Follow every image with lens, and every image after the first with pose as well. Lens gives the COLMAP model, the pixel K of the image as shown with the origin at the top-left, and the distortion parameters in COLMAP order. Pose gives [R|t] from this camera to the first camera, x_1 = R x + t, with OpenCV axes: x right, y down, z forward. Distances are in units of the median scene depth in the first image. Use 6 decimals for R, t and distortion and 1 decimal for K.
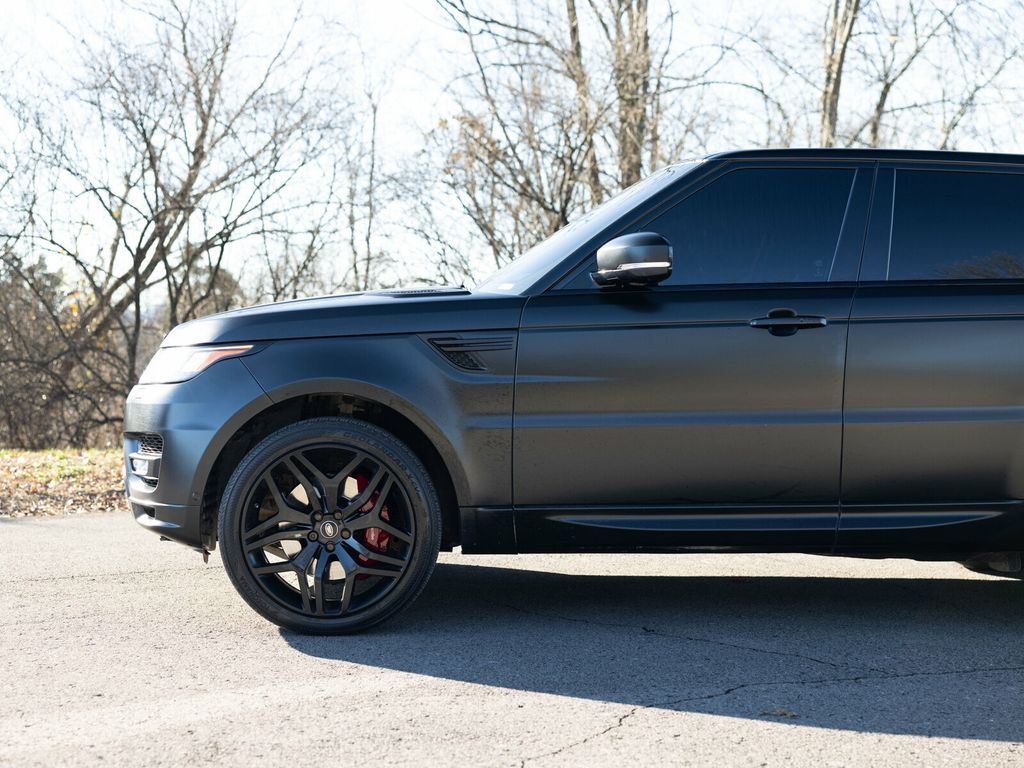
lens RADIAL K [[1960.8, 0, 512.0], [0, 1960.8, 384.0], [0, 0, 1]] dist [0.026060, 0.151092]
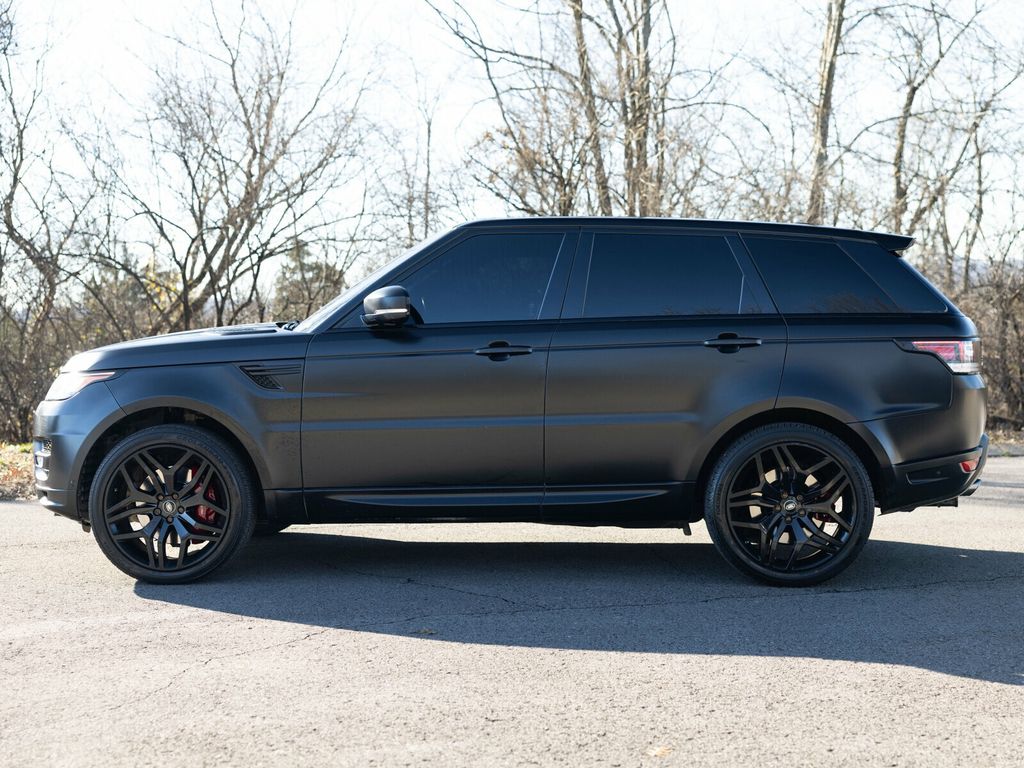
lens RADIAL K [[1960.8, 0, 512.0], [0, 1960.8, 384.0], [0, 0, 1]] dist [0.026060, 0.151092]
pose [[0.996579, -0.010736, -0.081948, 0.257264], [0.011544, 0.999889, 0.009392, -0.021377], [0.081838, -0.010306, 0.996592, -0.340291]]
